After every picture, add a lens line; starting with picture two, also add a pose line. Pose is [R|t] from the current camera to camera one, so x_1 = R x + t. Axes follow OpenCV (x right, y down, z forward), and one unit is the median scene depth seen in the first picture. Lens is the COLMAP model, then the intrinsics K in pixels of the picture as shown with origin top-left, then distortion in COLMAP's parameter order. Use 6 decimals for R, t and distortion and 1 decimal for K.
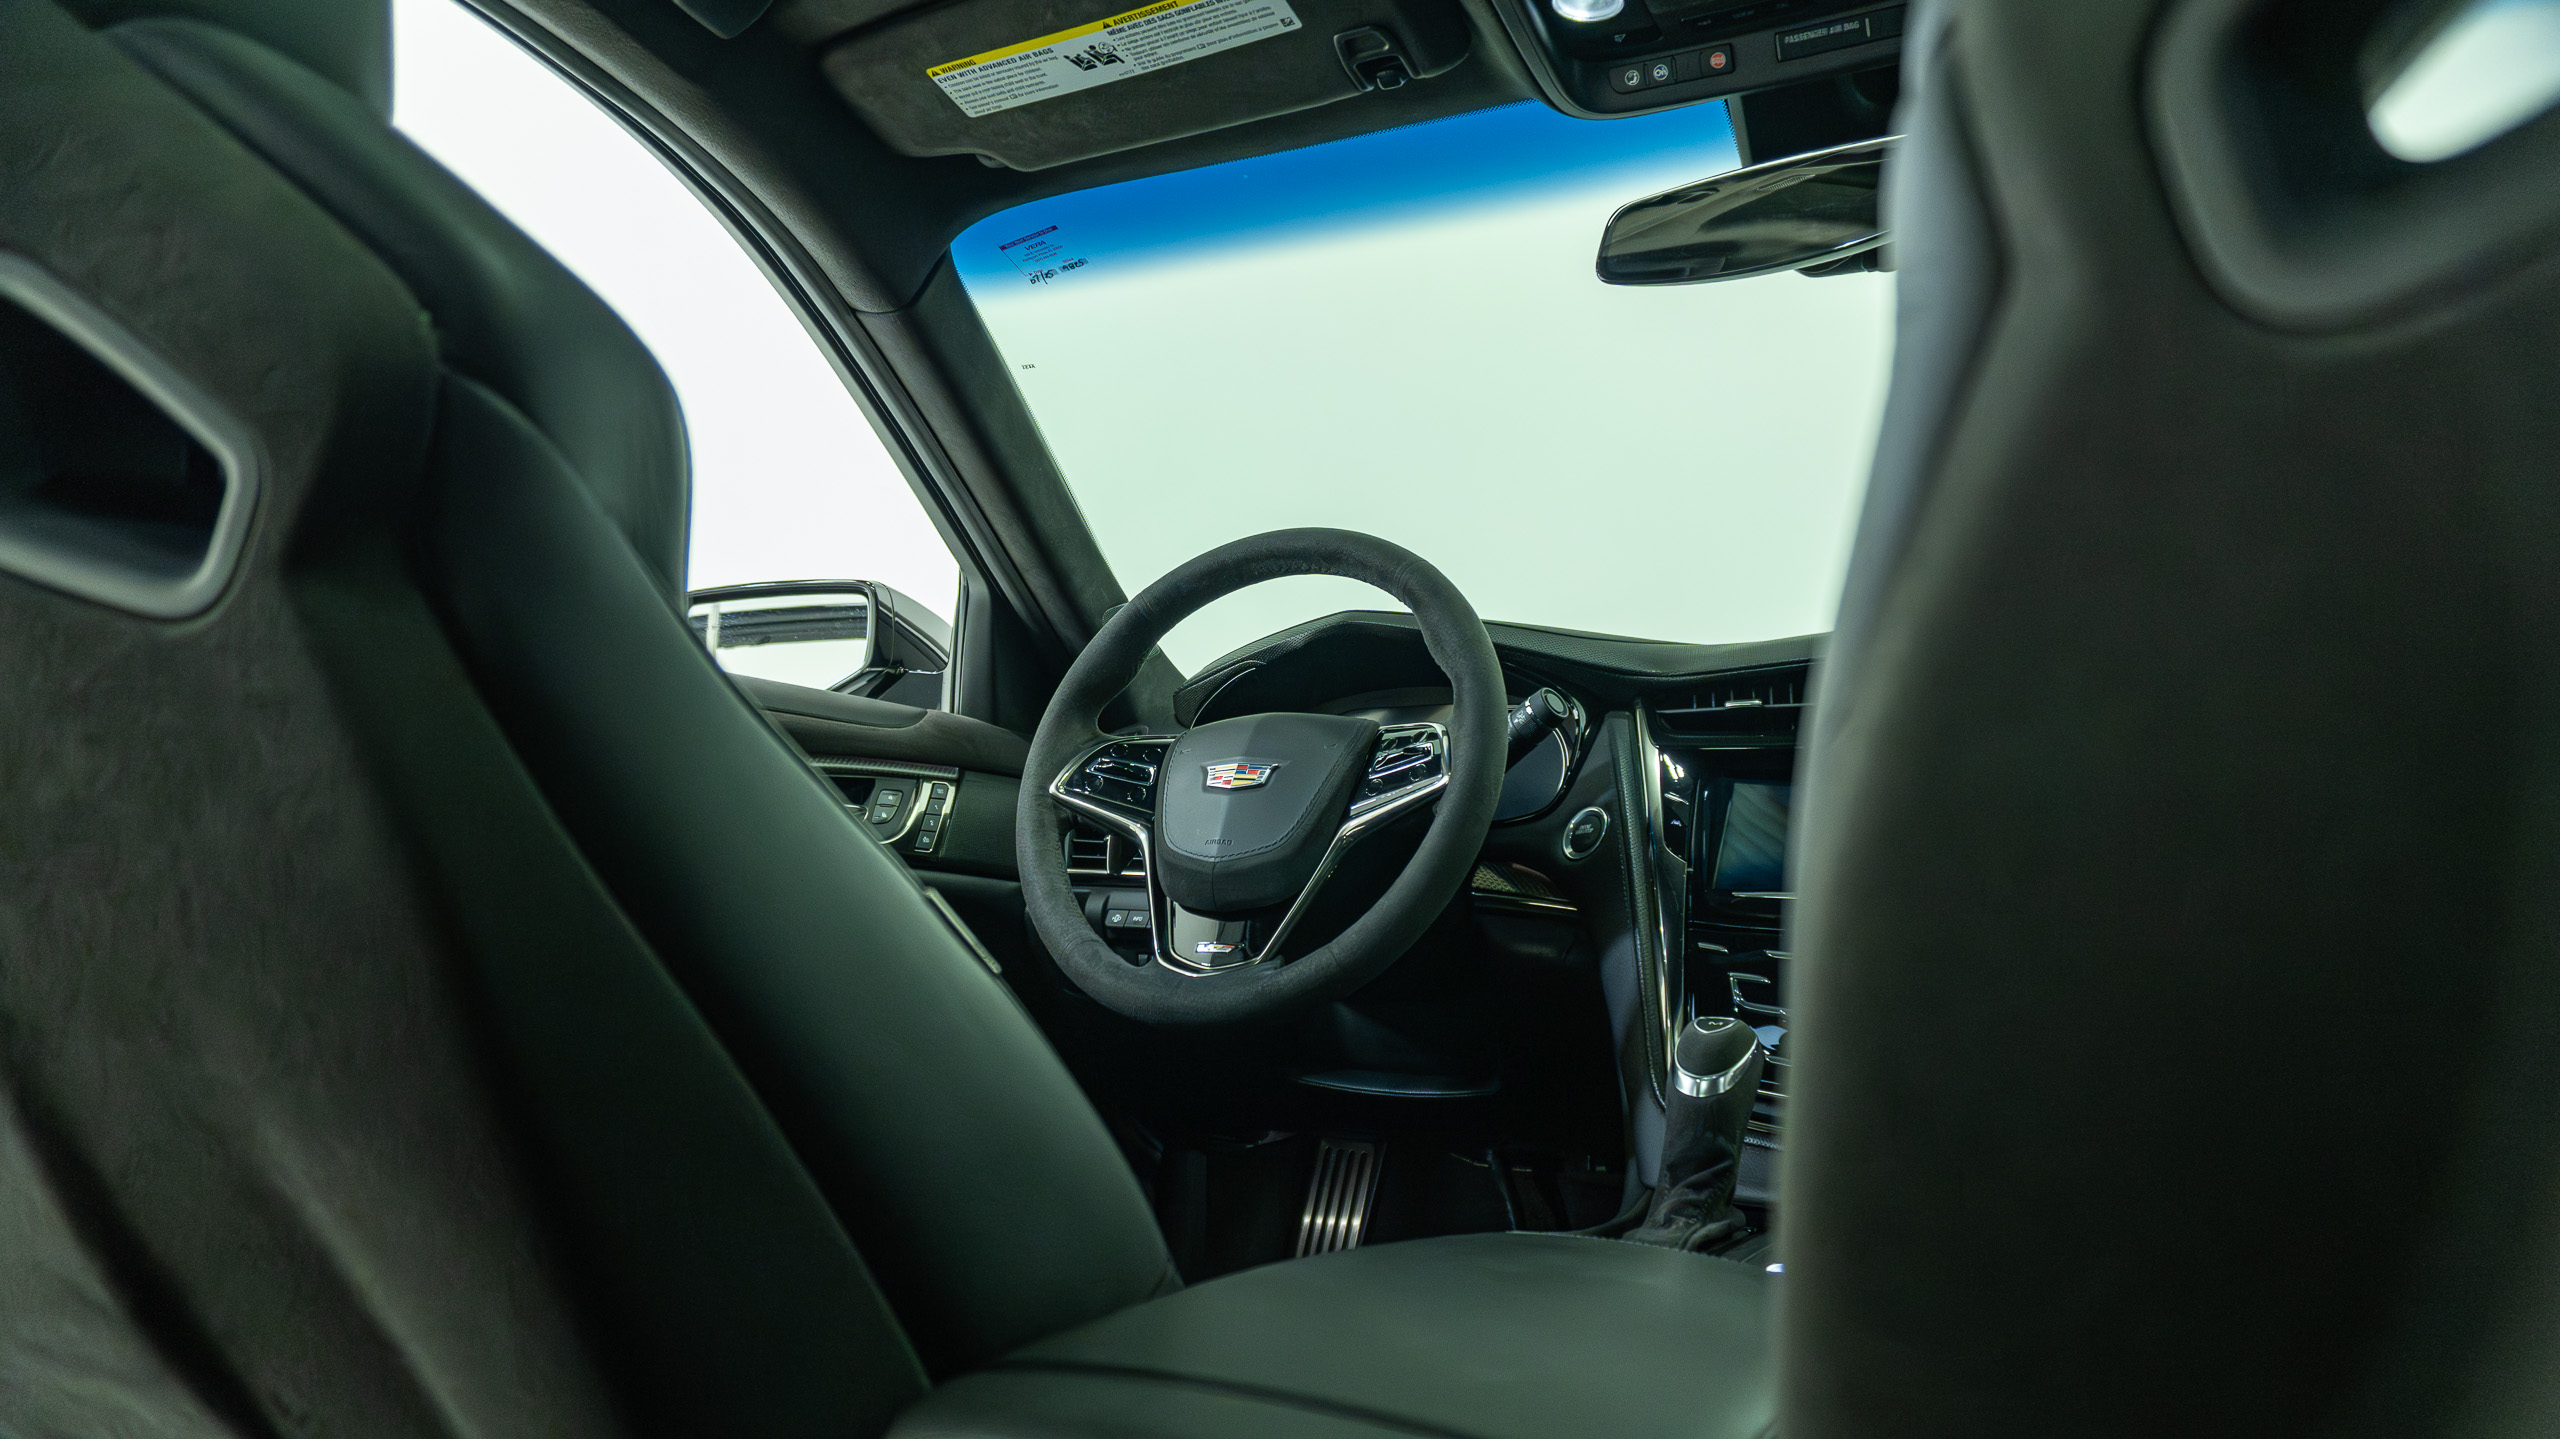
lens RADIAL K [[1677.6, 0, 1280.0], [0, 1677.6, 719.5], [0, 0, 1]] dist [-0.019917, -0.000886]
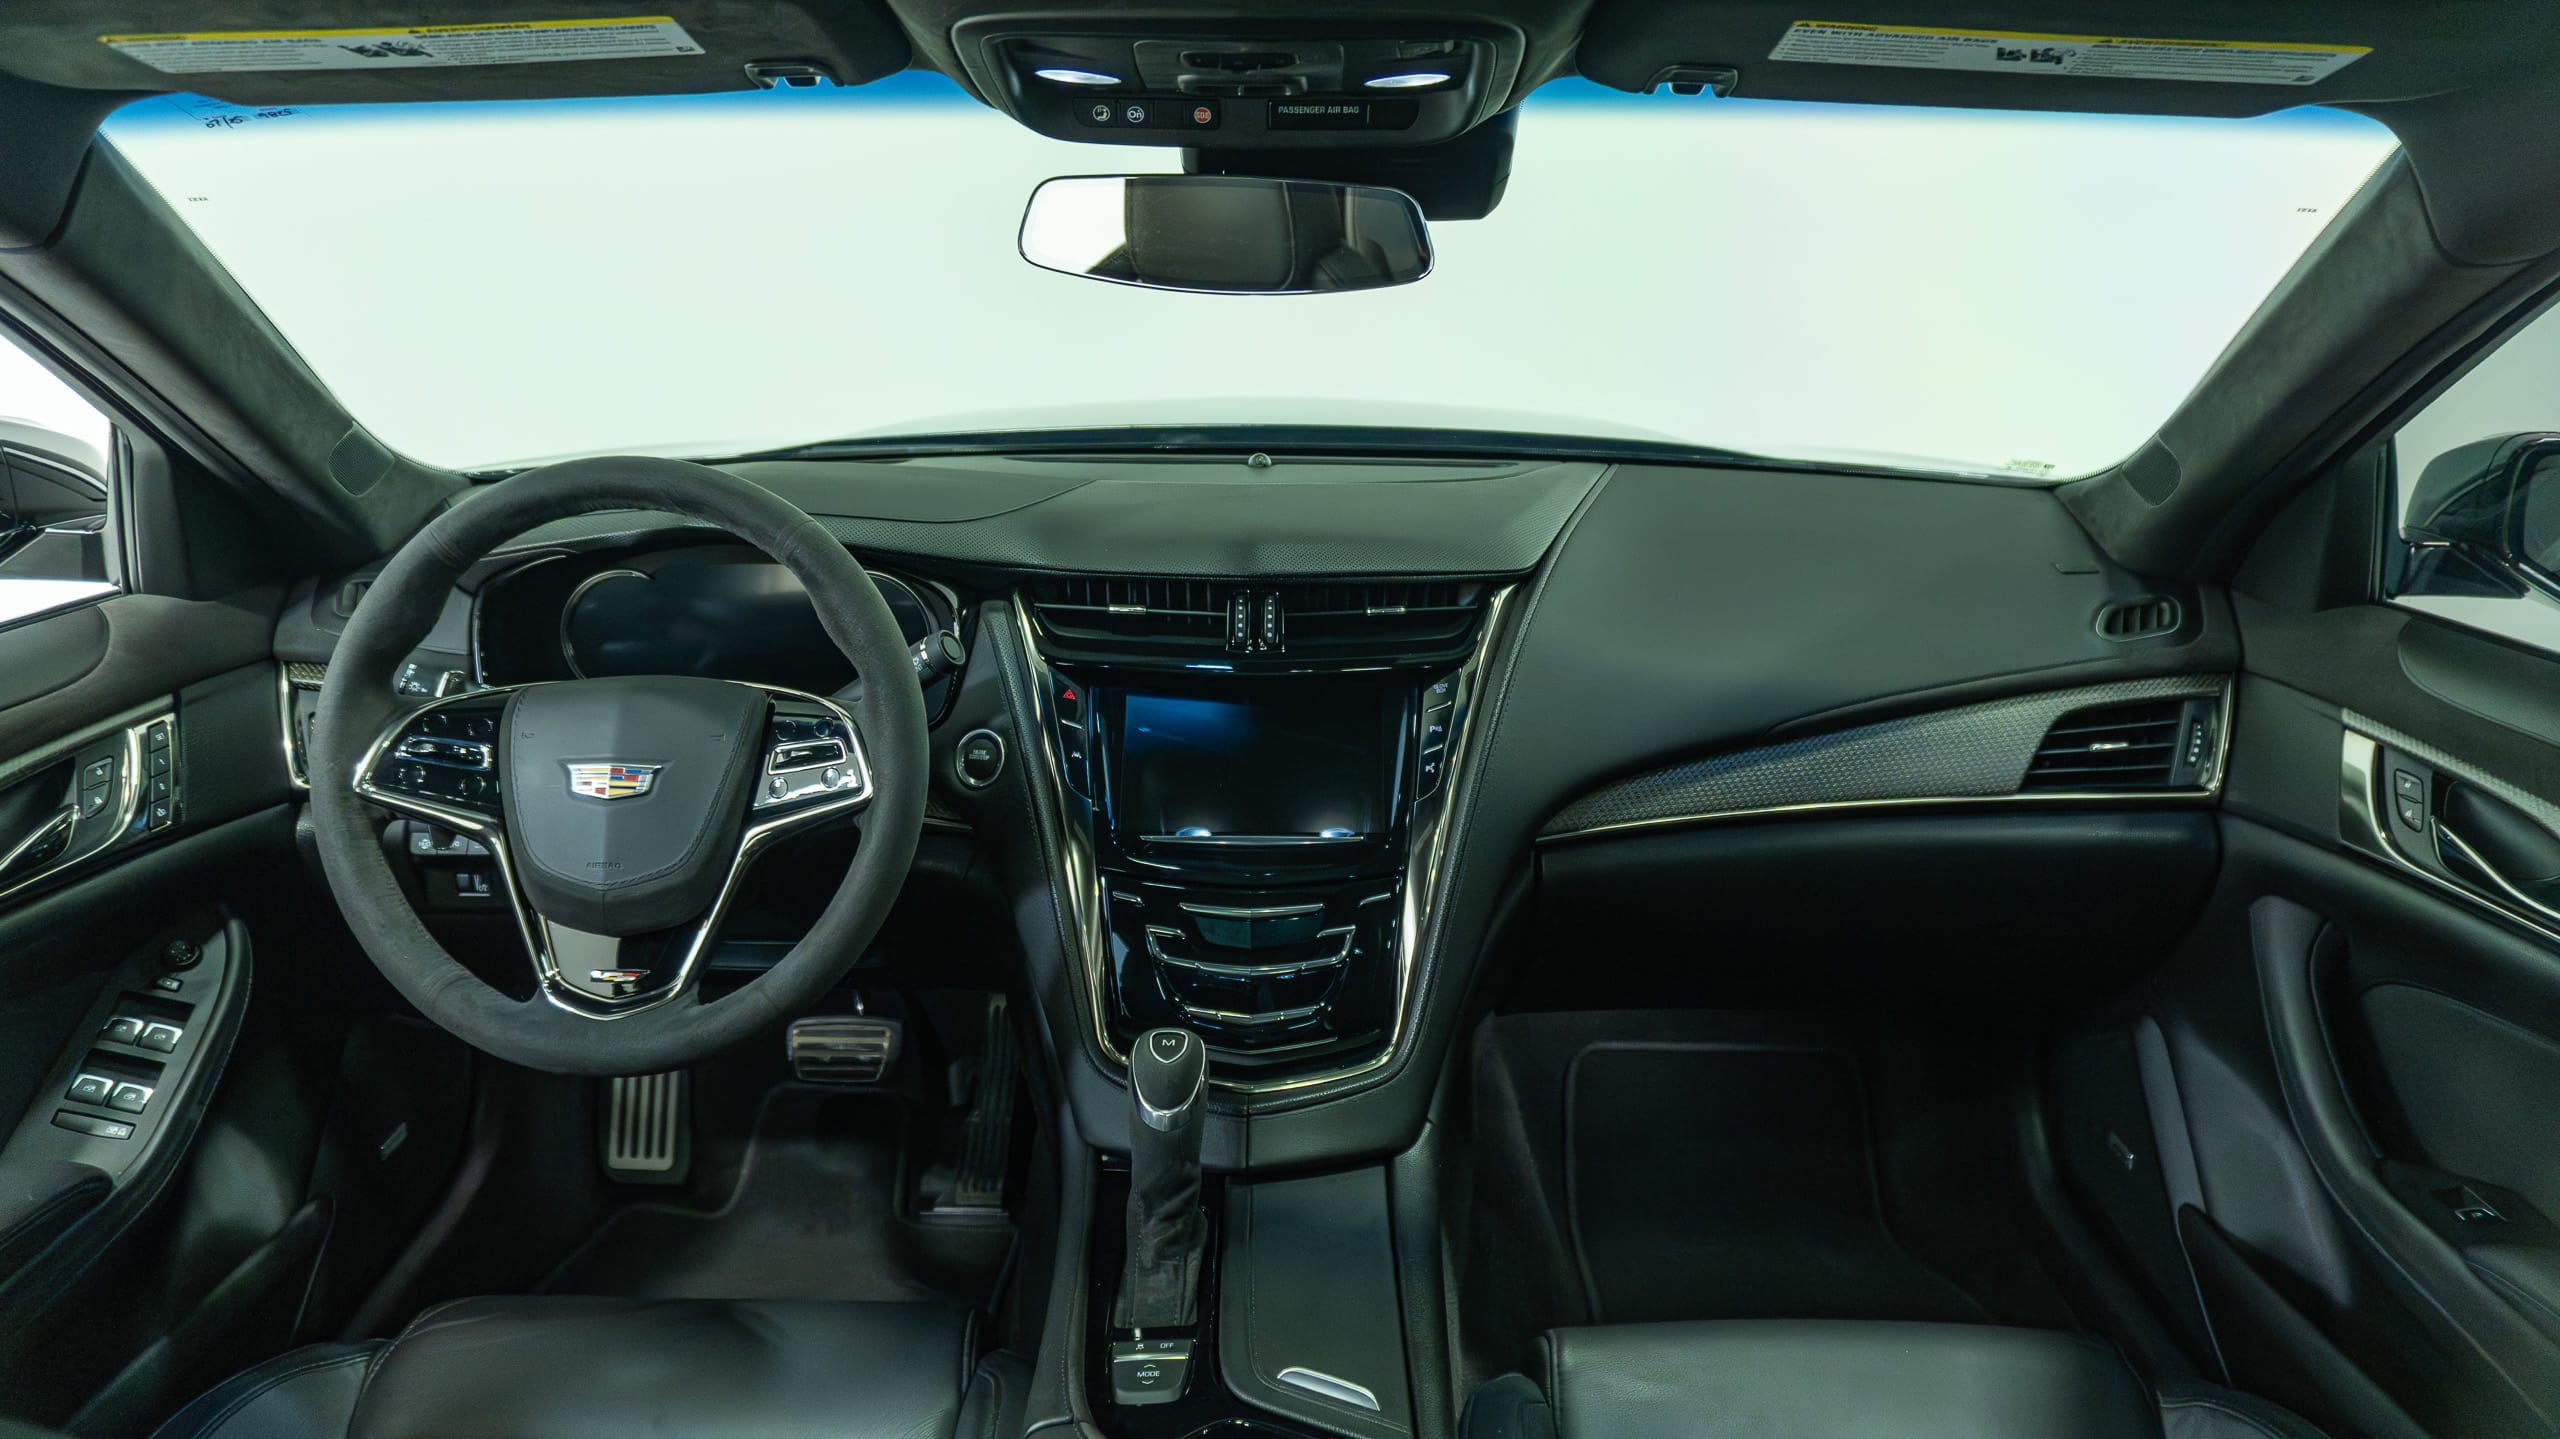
lens RADIAL K [[1677.6, 0, 1280.0], [0, 1677.6, 719.5], [0, 0, 1]] dist [-0.019917, -0.000886]
pose [[0.881285, -0.135187, 0.452838, -0.109629], [-0.037202, 0.935393, 0.351647, -0.319079], [-0.471119, -0.326748, 0.819318, 0.126789]]
